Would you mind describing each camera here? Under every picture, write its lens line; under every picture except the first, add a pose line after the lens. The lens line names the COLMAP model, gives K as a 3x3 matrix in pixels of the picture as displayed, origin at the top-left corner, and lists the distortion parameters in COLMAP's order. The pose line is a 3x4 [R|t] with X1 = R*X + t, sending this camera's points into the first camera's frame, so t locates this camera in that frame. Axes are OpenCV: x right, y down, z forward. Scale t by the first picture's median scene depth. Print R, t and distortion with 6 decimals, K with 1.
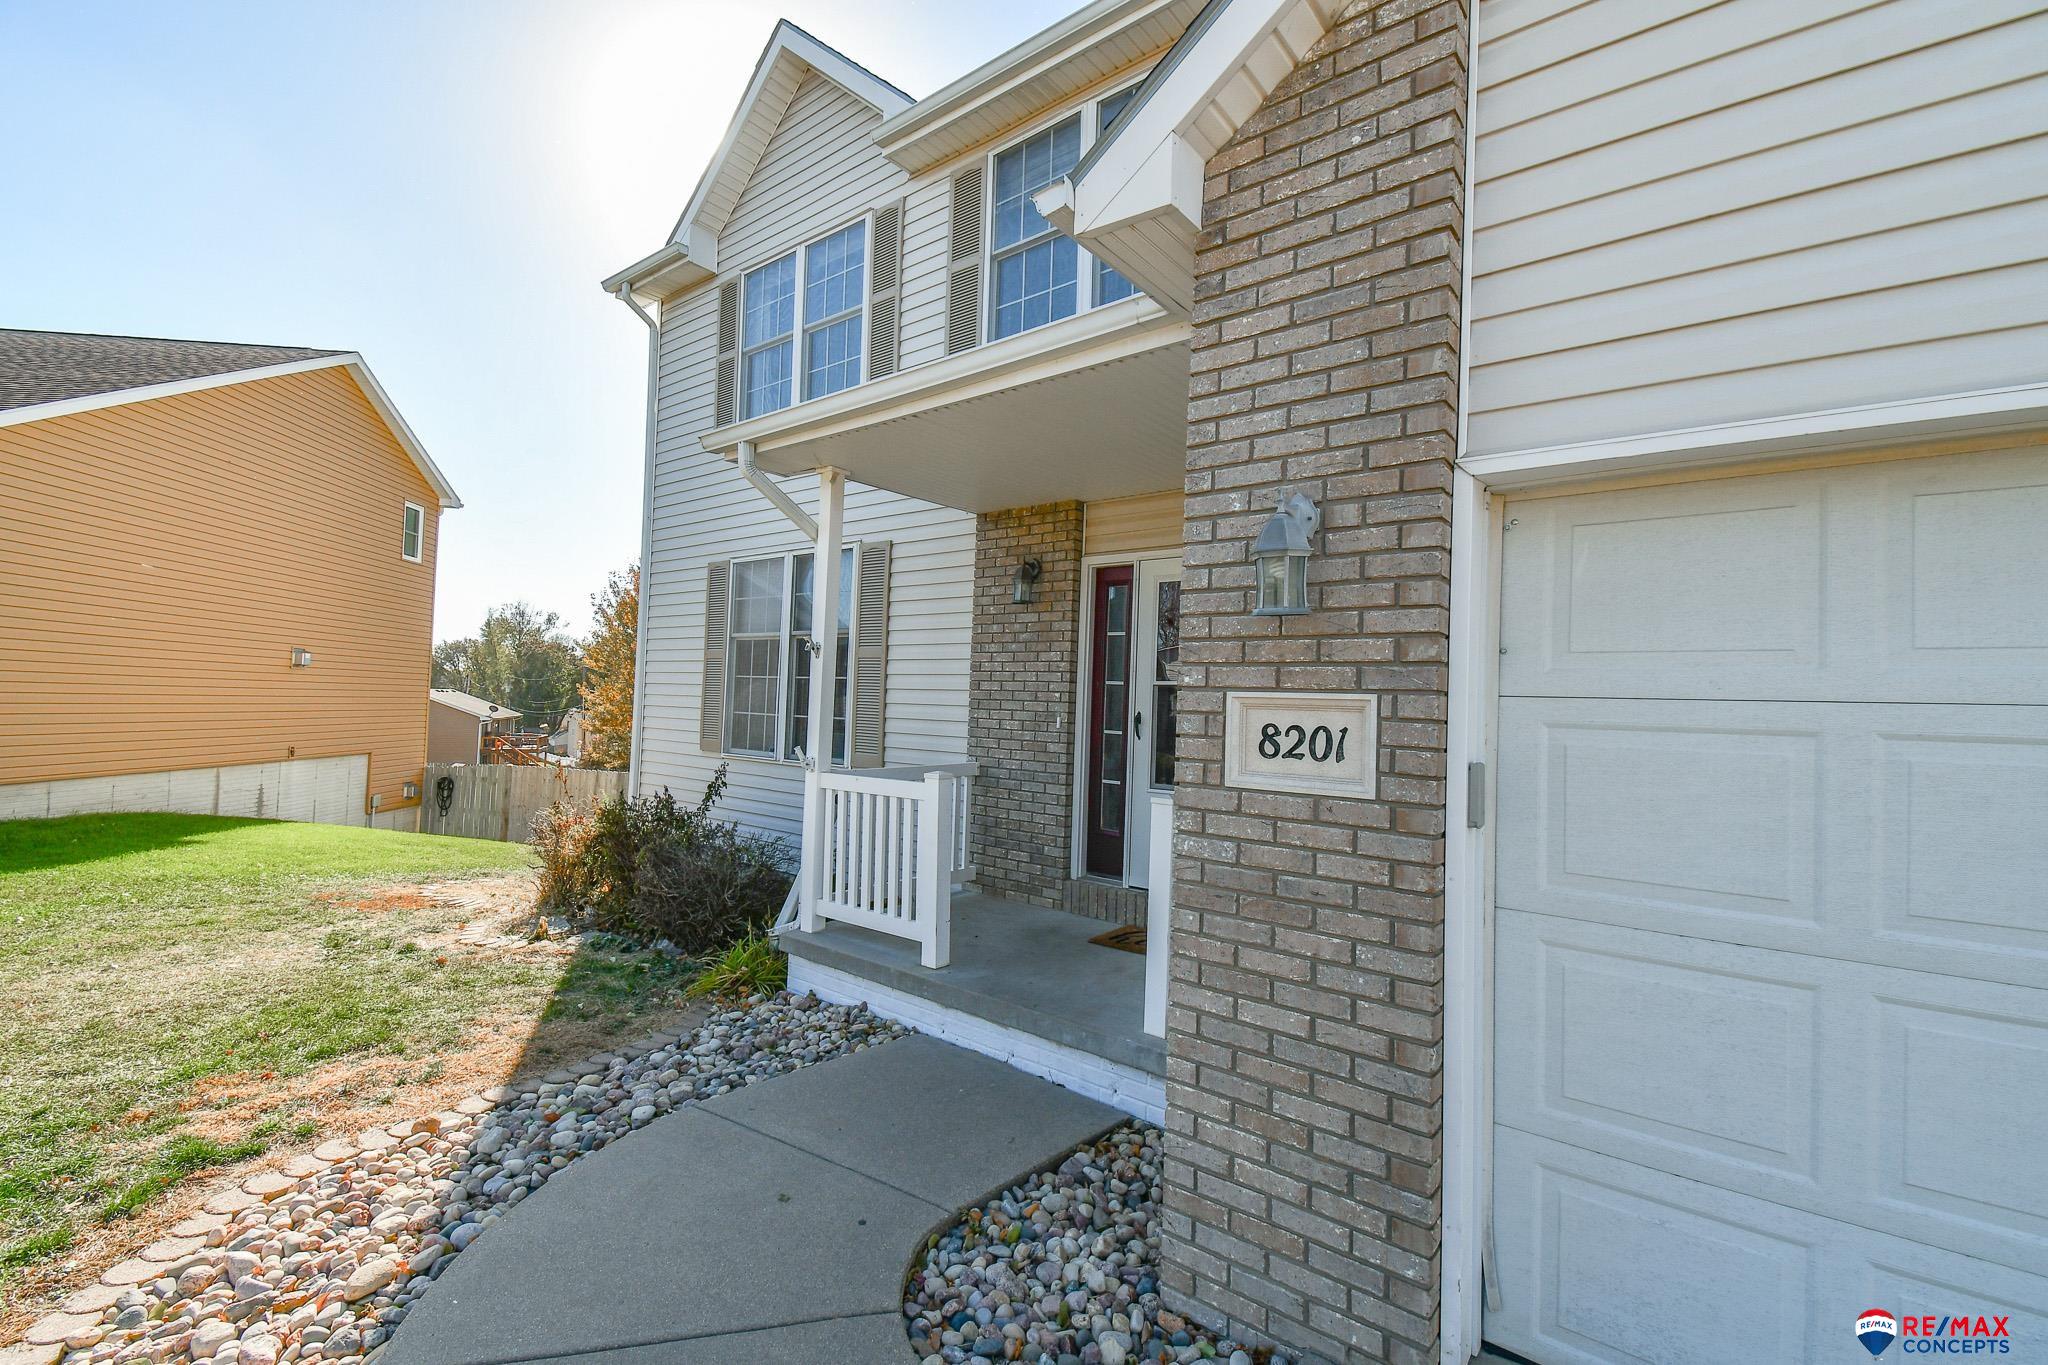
lens RADIAL K [[894.3, 0, 1020.7], [0, 894.3, 685.6], [0, 0, 1]] dist [0.025815, -0.007175]
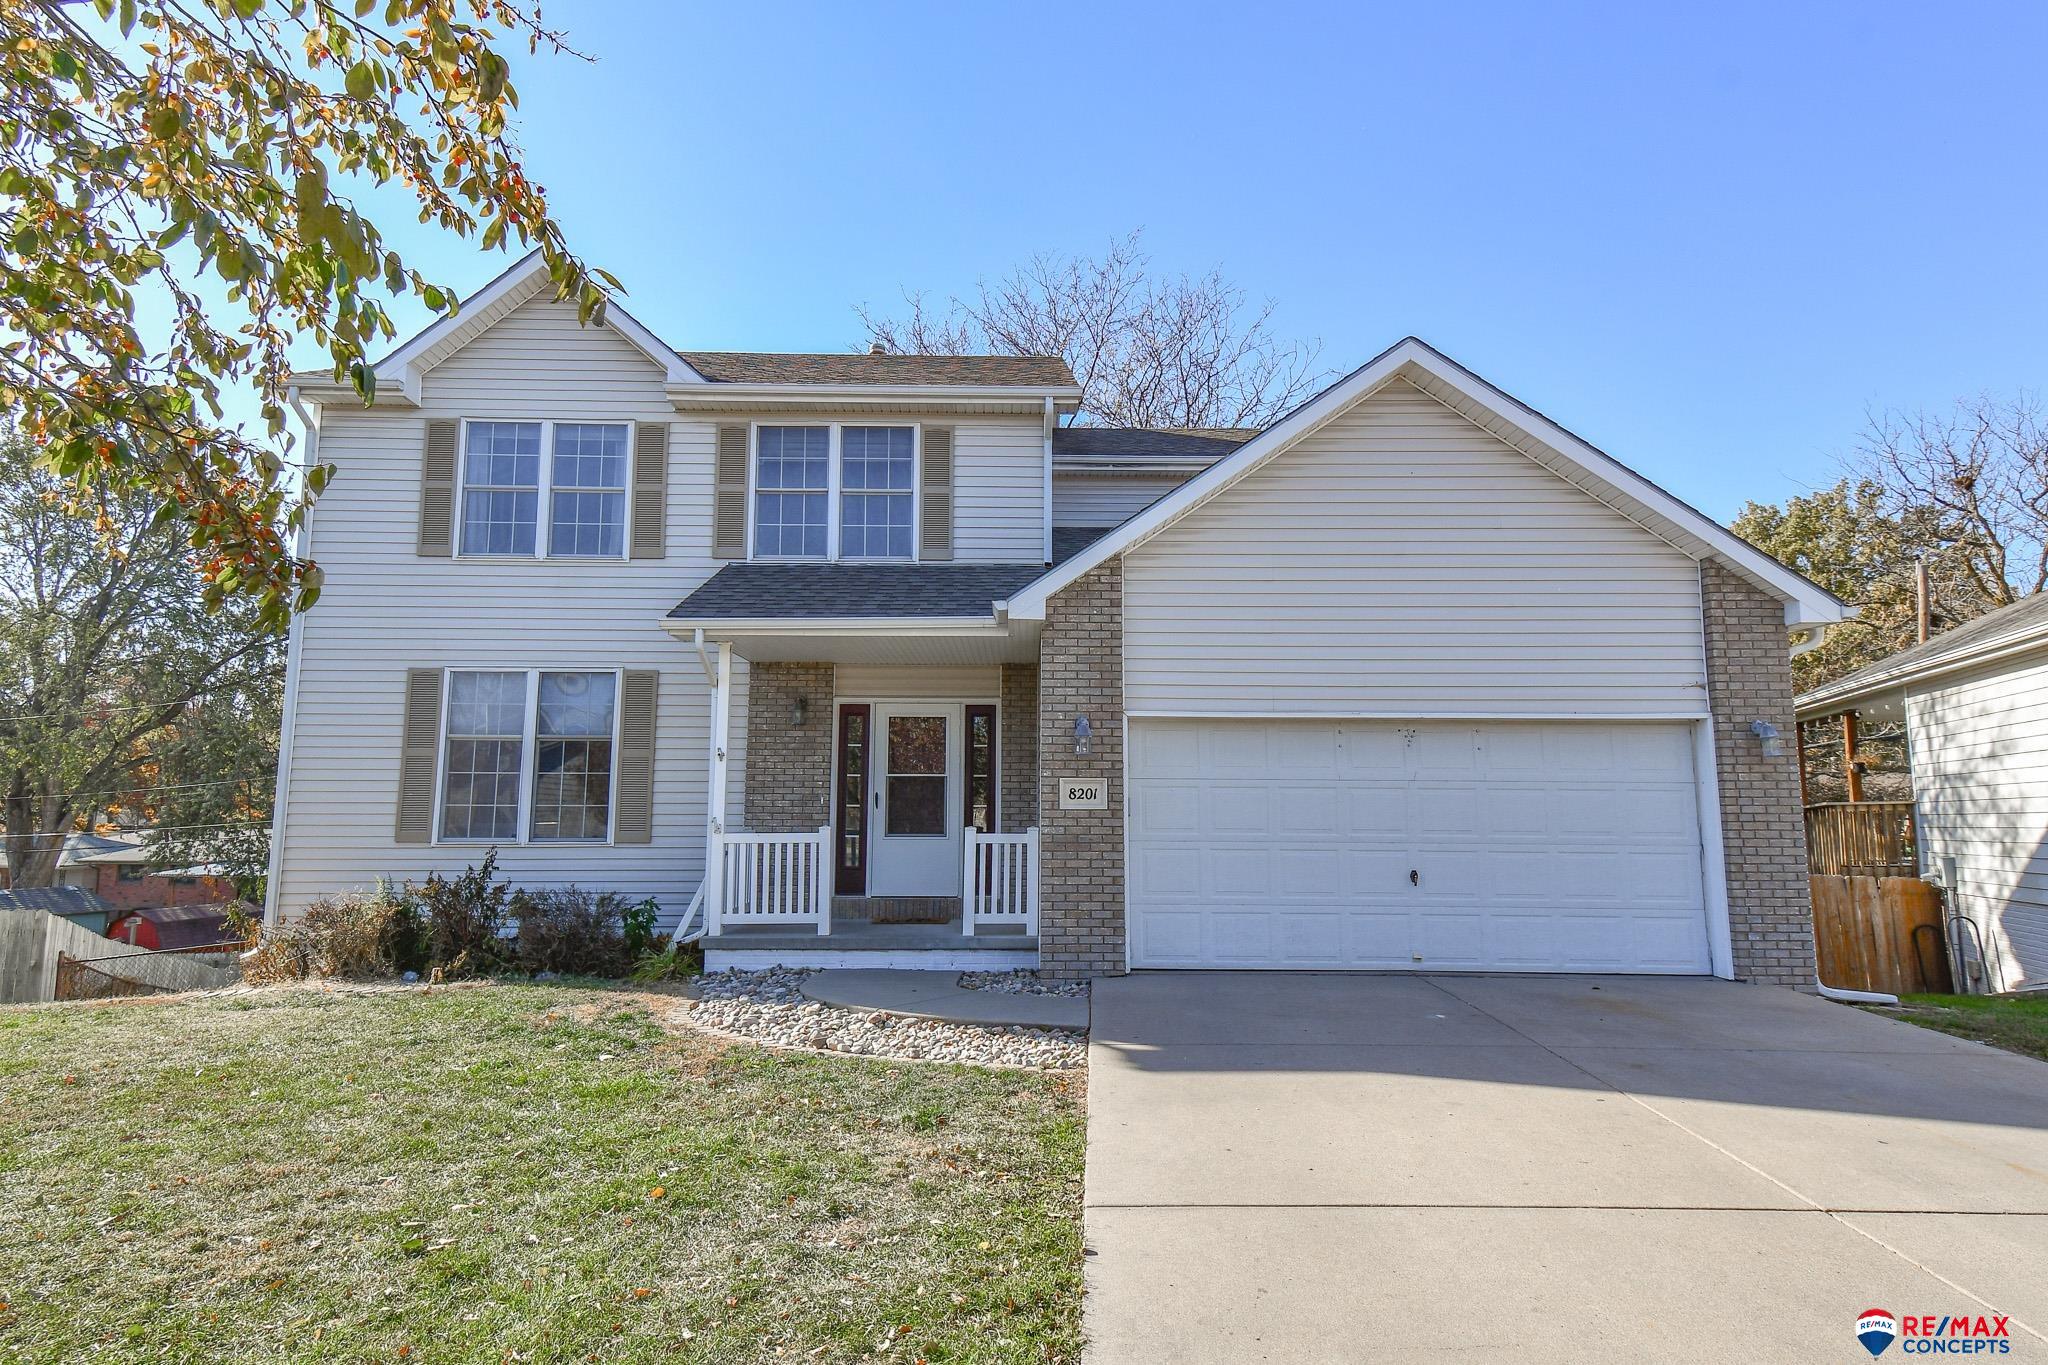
lens RADIAL K [[1116.2, 0, 1031.0], [0, 1116.2, 692.7], [0, 0, 1]] dist [0.043544, -0.005316]
pose [[0.766386, 0.040646, 0.641093, -1.489940], [0.007190, 0.997391, -0.071831, -0.007014], [-0.642340, 0.059659, 0.764094, -1.209428]]
